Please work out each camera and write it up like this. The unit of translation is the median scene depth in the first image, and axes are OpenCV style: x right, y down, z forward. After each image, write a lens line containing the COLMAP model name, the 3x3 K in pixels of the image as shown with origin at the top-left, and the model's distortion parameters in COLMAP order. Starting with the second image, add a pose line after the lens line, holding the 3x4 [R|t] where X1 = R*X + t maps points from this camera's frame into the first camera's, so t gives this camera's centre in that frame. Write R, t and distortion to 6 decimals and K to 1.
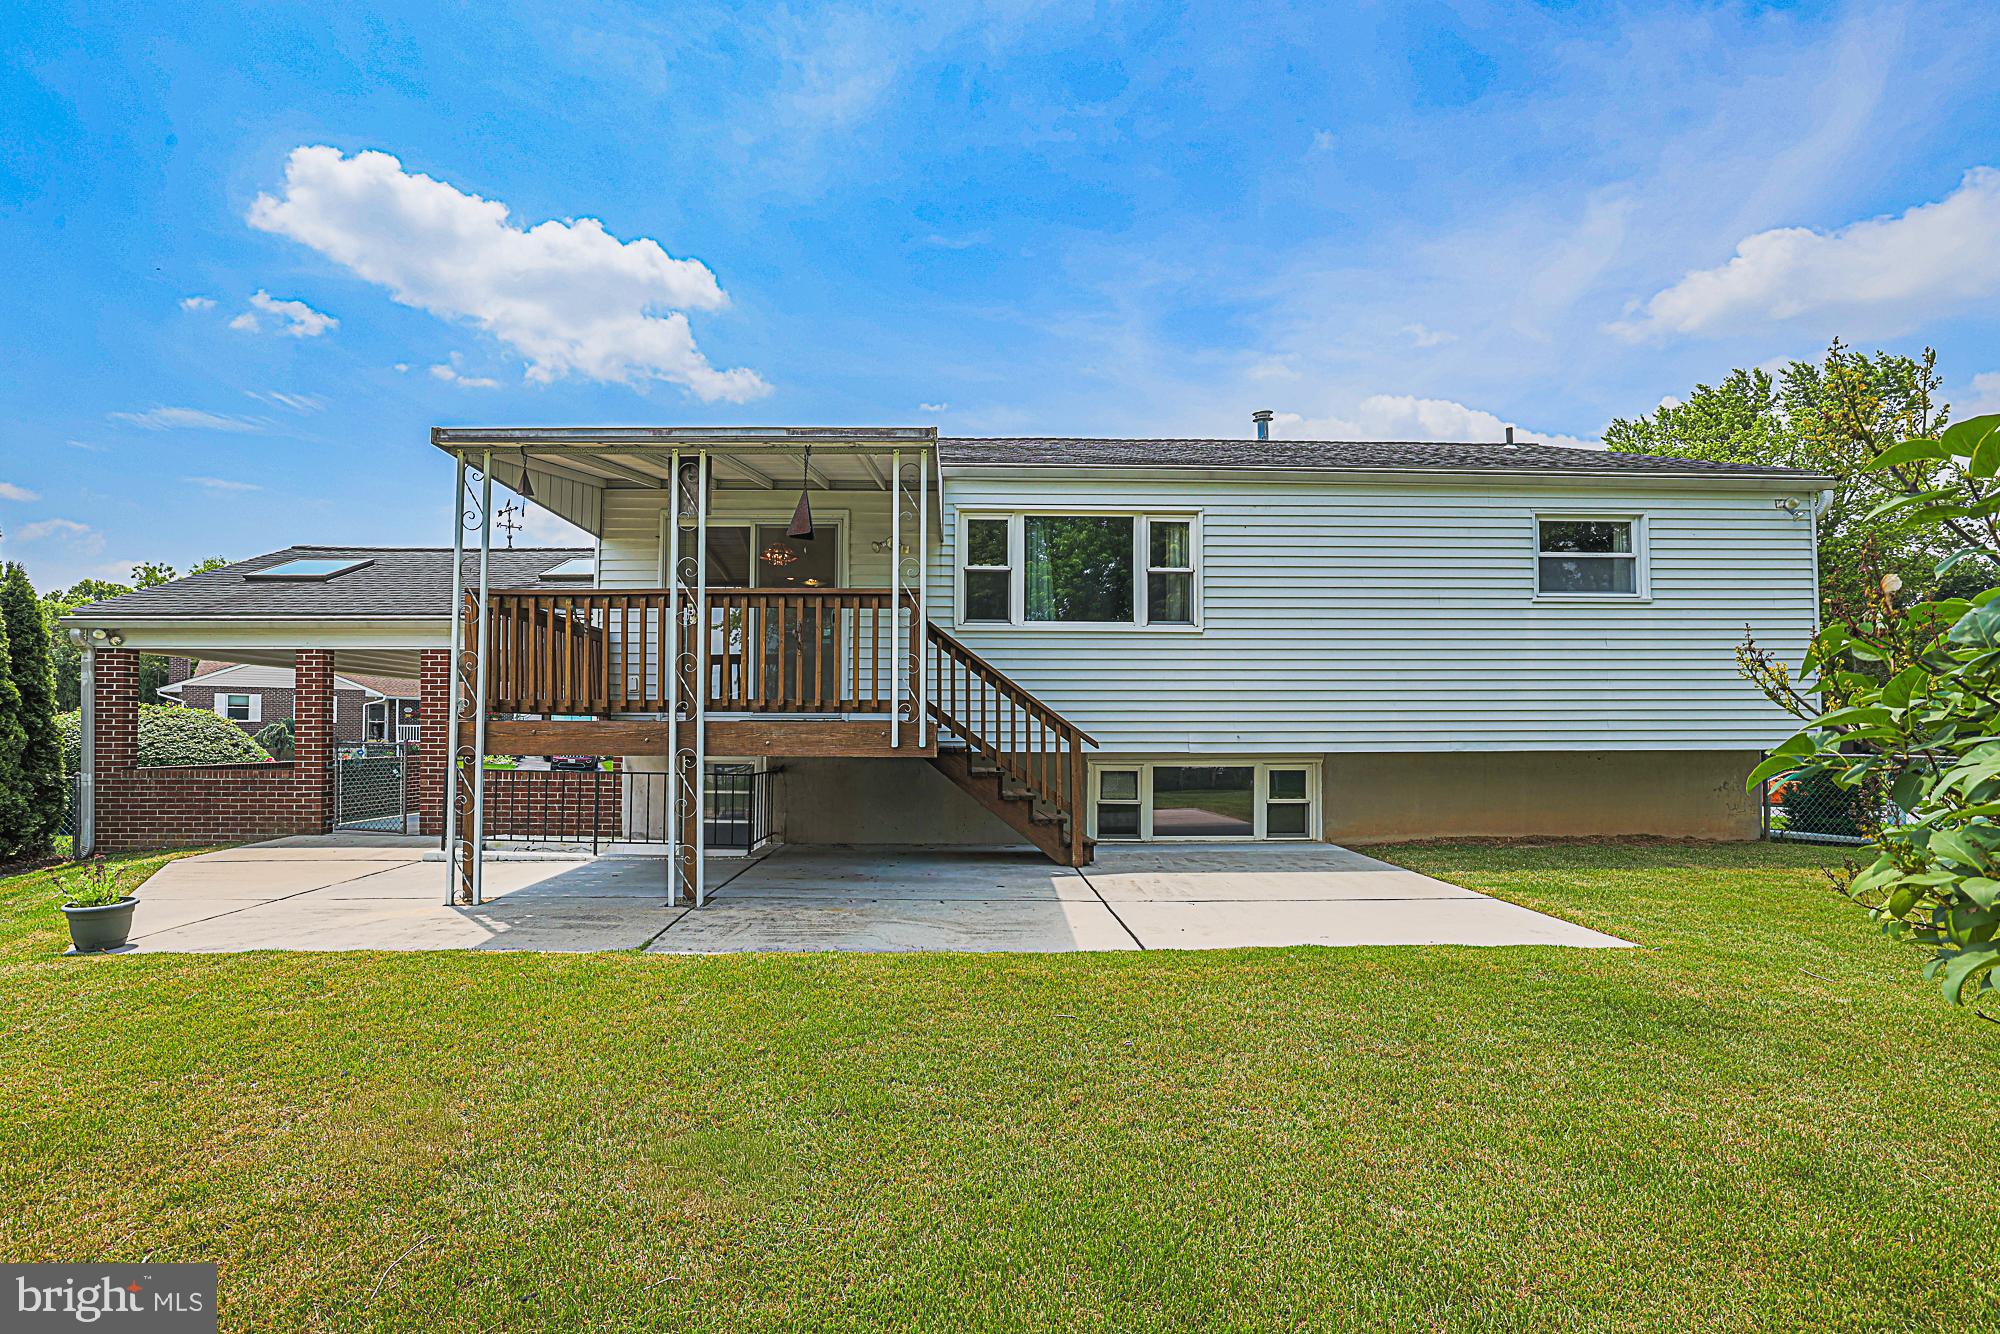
lens RADIAL K [[871.3, 0, 992.1], [0, 871.3, 667.3], [0, 0, 1]] dist [-0.013808, 0.000339]
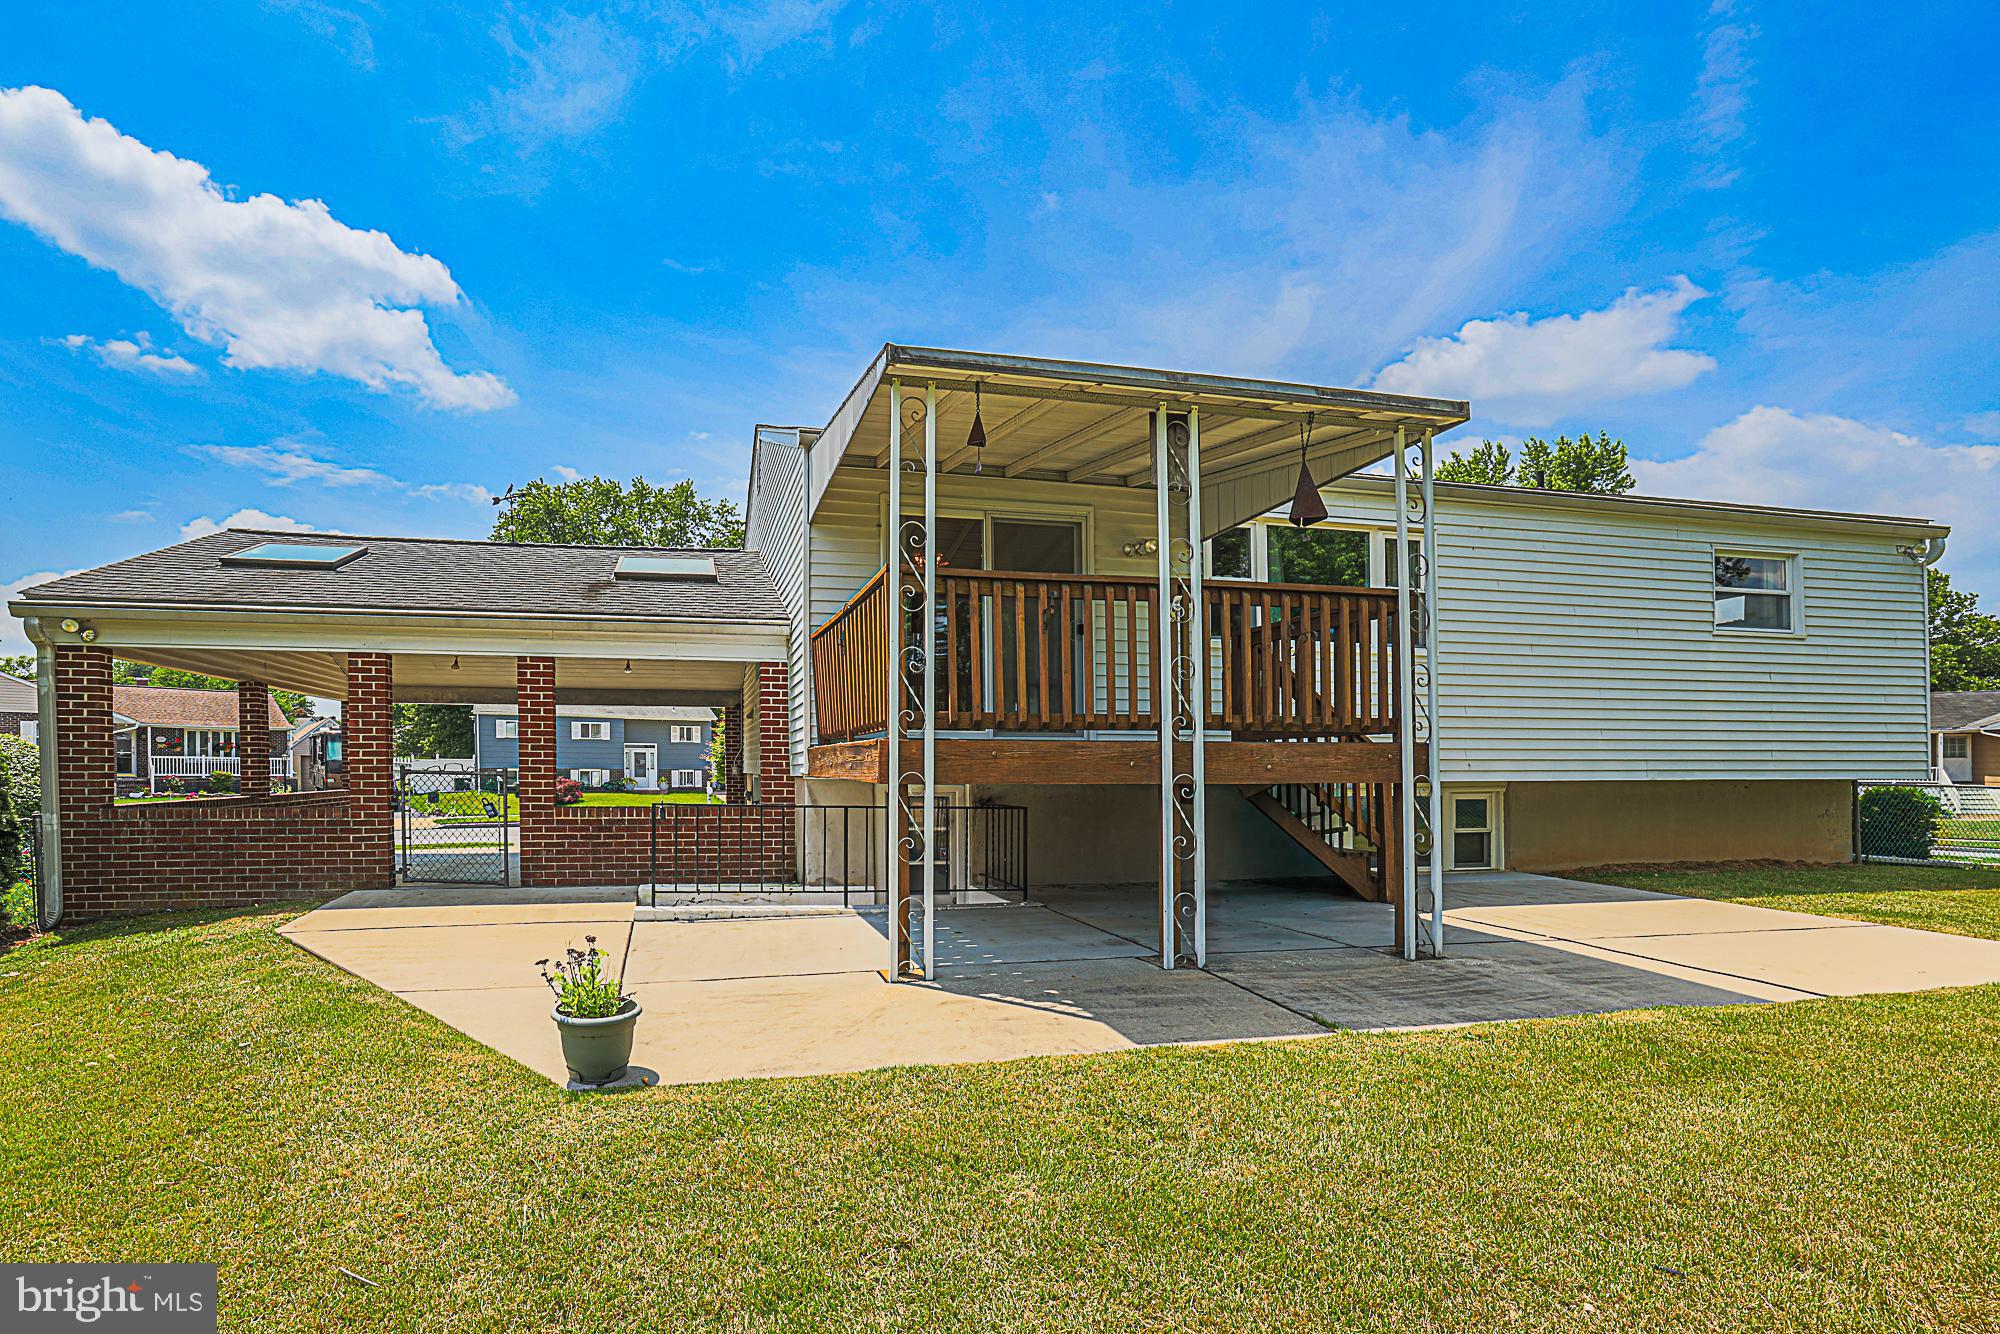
lens RADIAL K [[875.2, 0, 1001.6], [0, 875.2, 724.5], [0, 0, 1]] dist [-0.016533, -0.000157]
pose [[0.984751, 0.009455, 0.173715, -0.384345], [-0.014193, 0.999560, 0.026054, 0.016097], [-0.173392, -0.028122, 0.984451, 0.135047]]
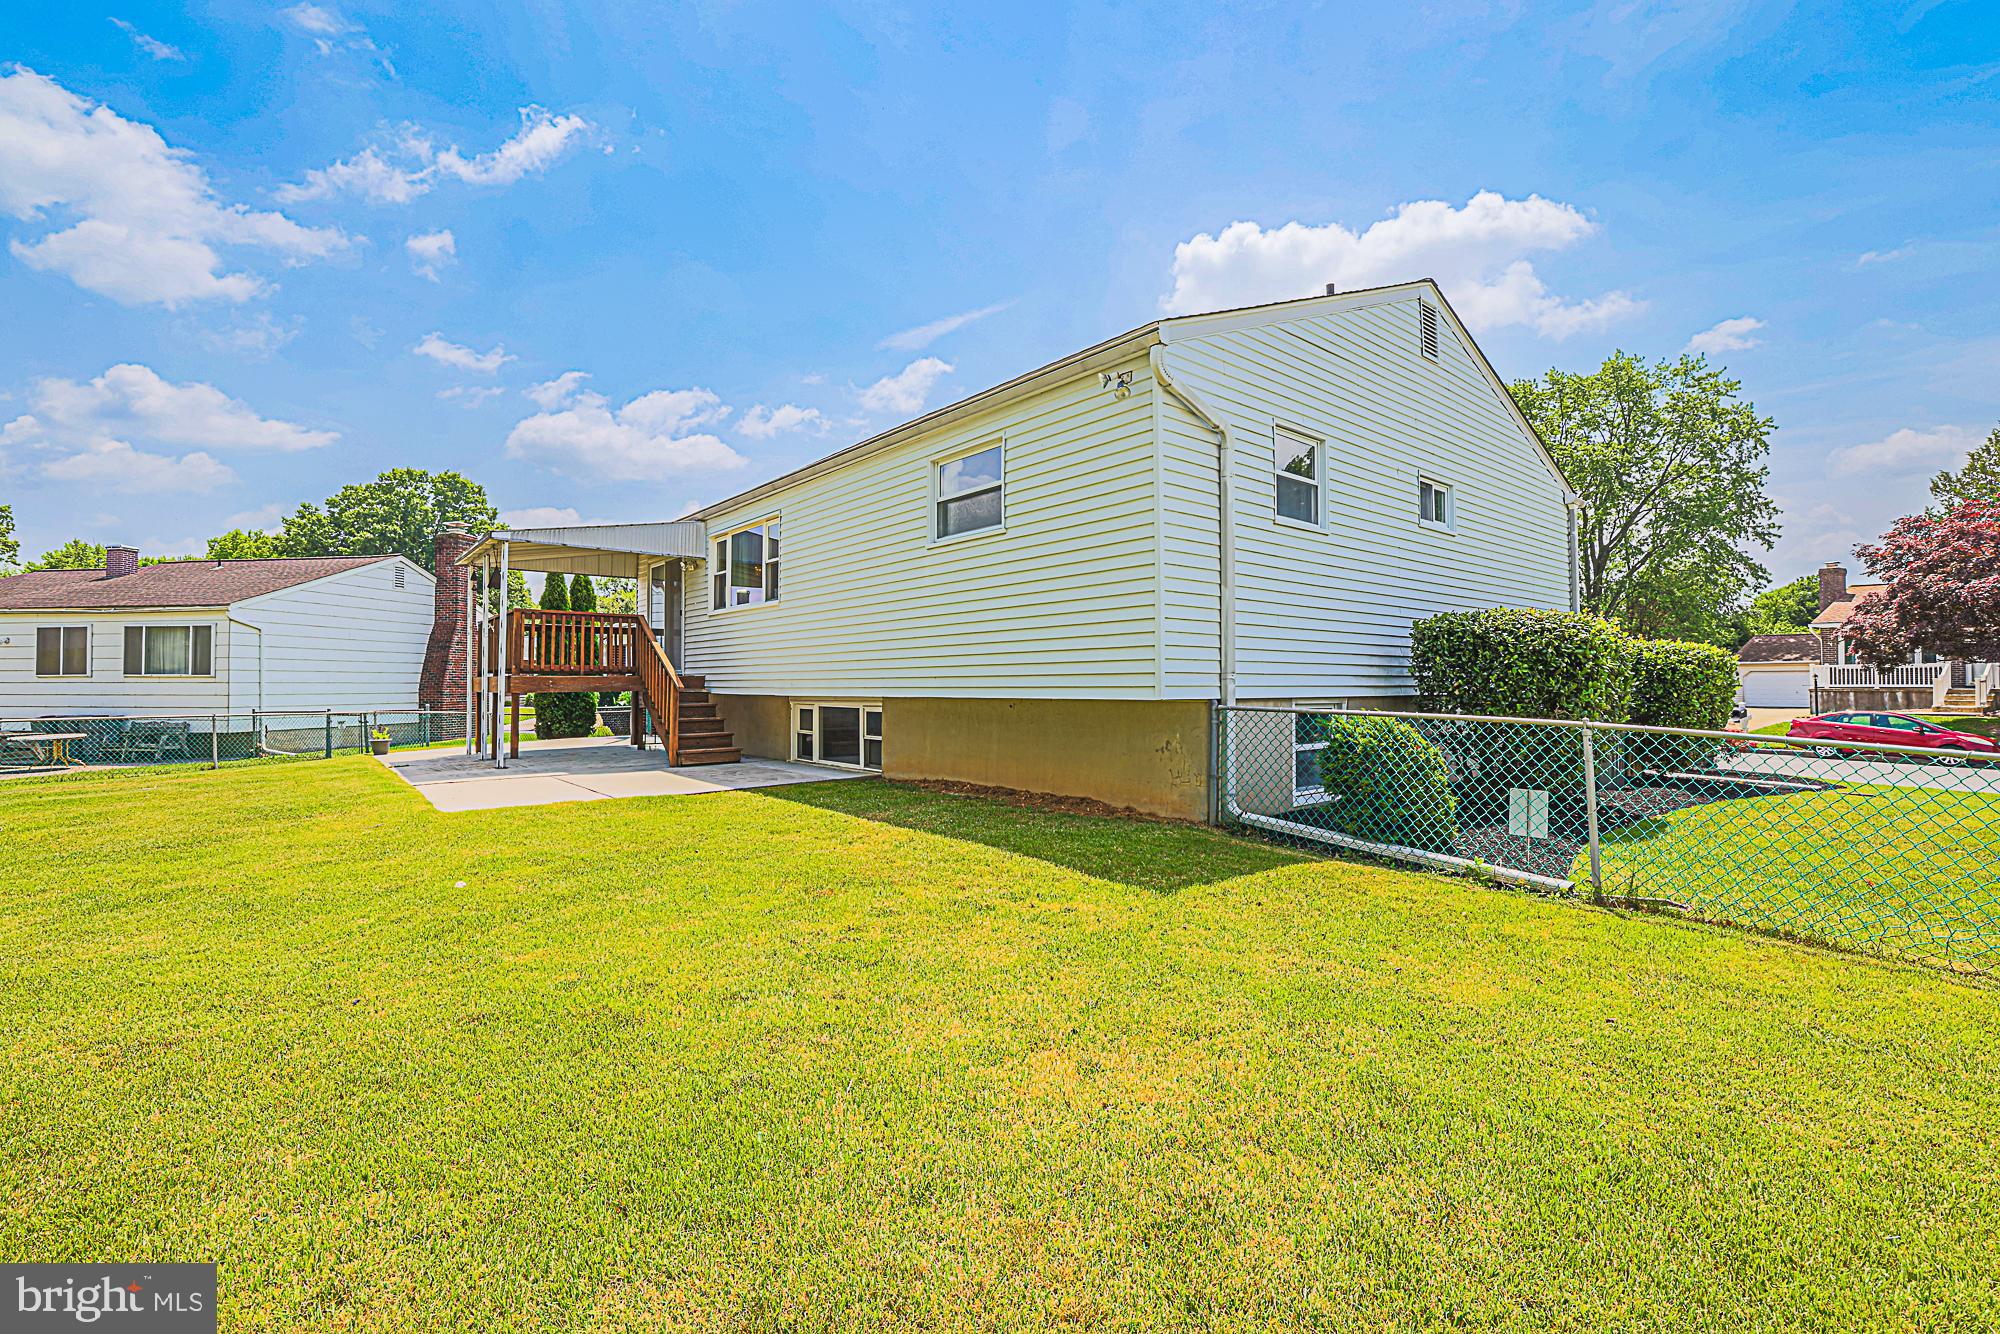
lens RADIAL K [[871.3, 0, 992.1], [0, 871.3, 667.3], [0, 0, 1]] dist [-0.013808, 0.000339]
pose [[0.604736, -0.017279, -0.796238, 1.450711], [0.027666, 0.999617, -0.000680, 0.065070], [0.795945, -0.021617, 0.604983, 0.424982]]
